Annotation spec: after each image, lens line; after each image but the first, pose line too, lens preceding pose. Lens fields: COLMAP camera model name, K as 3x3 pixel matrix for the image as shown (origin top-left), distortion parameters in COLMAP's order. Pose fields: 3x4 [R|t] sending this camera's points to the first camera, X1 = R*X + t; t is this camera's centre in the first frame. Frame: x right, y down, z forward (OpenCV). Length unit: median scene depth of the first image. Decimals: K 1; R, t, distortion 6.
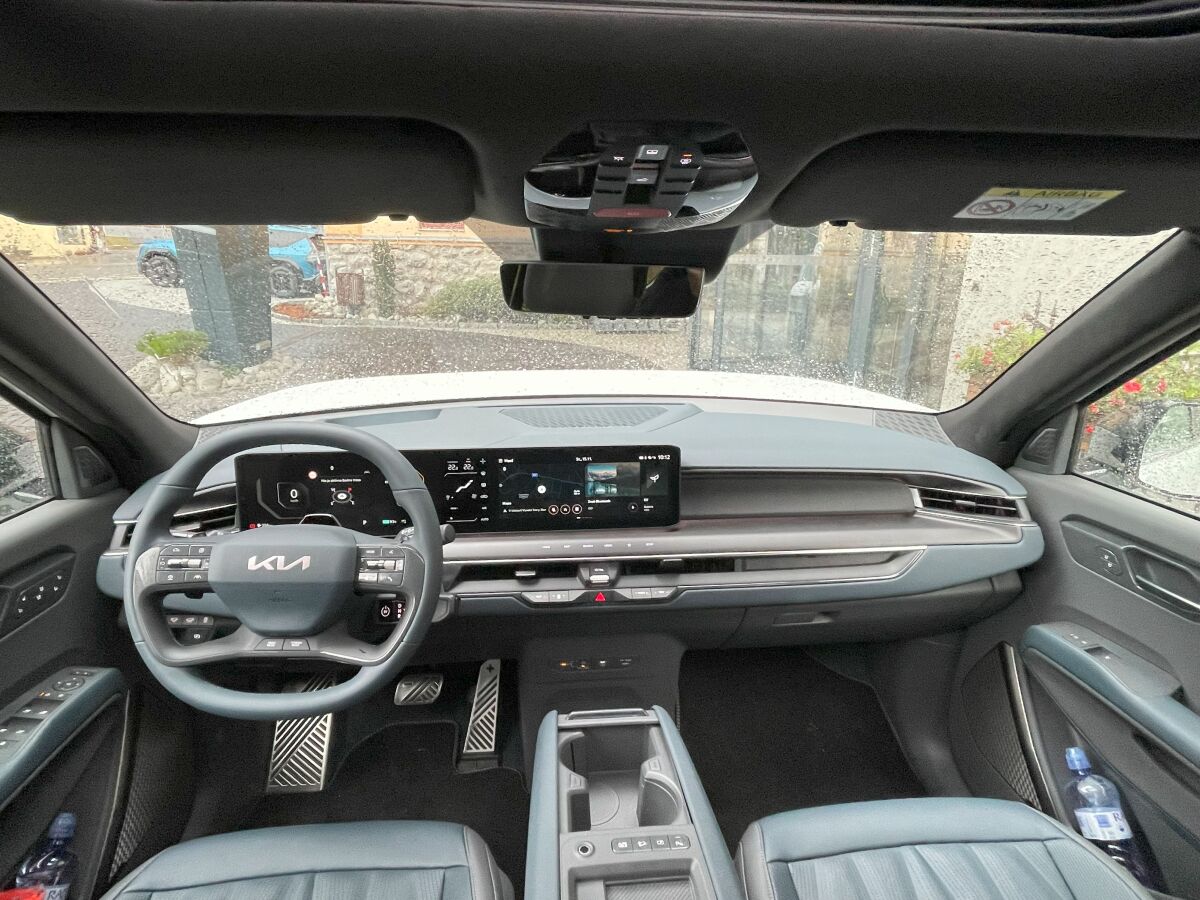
lens RADIAL K [[655.4, 0, 597.5], [0, 655.4, 452.8], [0, 0, 1]] dist [-0.004144, 0.000572]
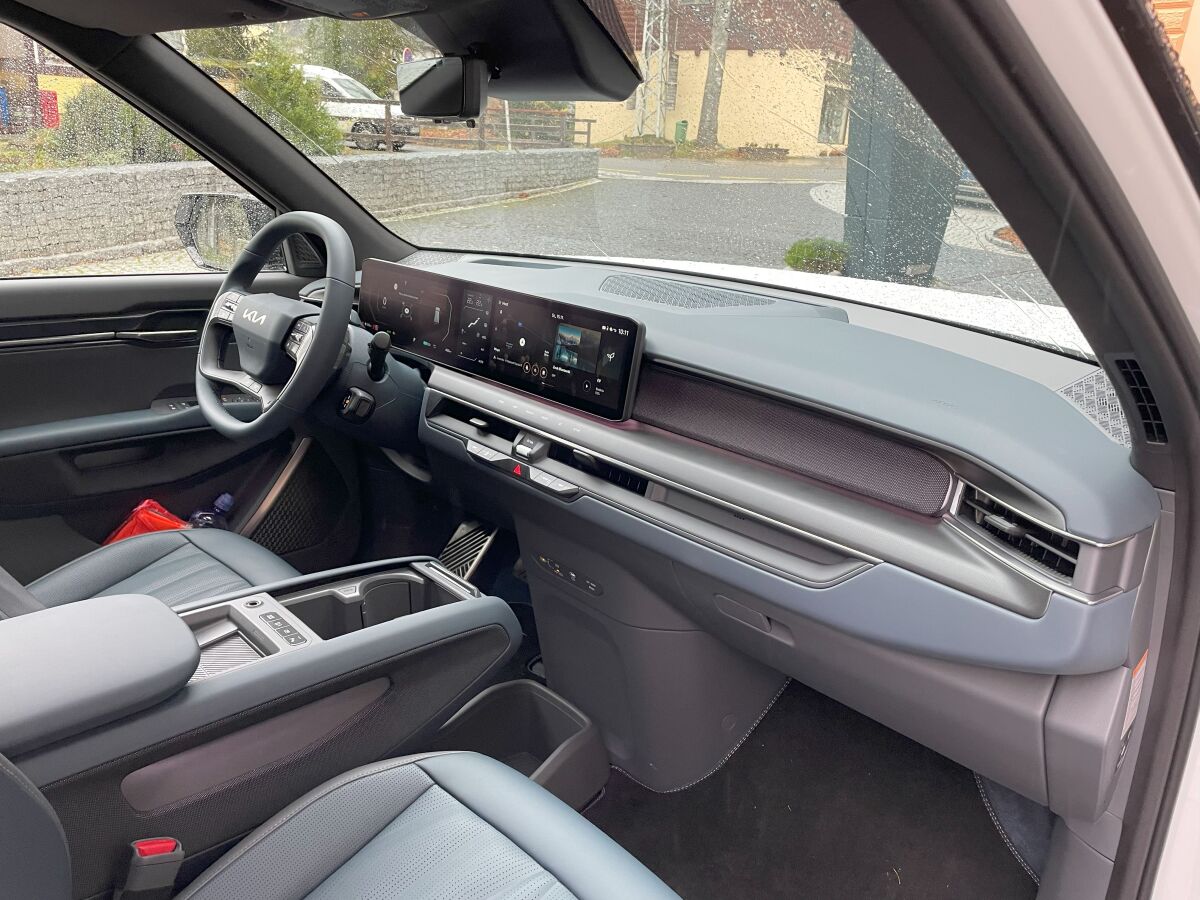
lens RADIAL K [[902.4, 0, 596.0], [0, 902.4, 458.2], [0, 0, 1]] dist [0.082809, 0.000545]
pose [[0.610987, 0.274080, -0.742681, 0.940613], [-0.263396, 0.955085, 0.135776, 0.012587], [0.746537, 0.112662, 0.655736, 0.272822]]
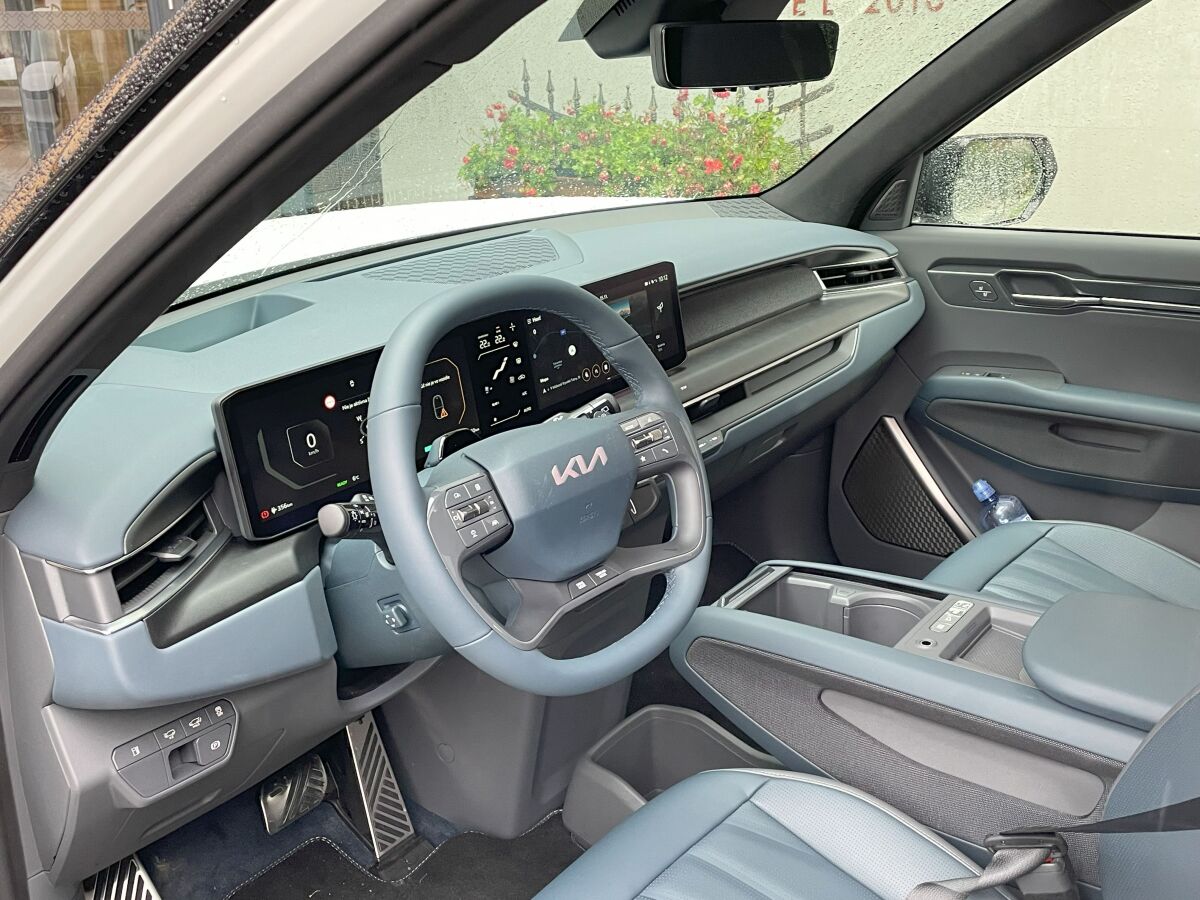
lens RADIAL K [[1219.1, 0, 601.5], [0, 1219.1, 448.0], [0, 0, 1]] dist [0.051239, 0.000000]
pose [[0.672281, -0.272884, 0.688166, -1.009690], [0.242594, 0.959461, 0.143468, -0.025679], [-0.699418, 0.070495, 0.711227, 0.028117]]
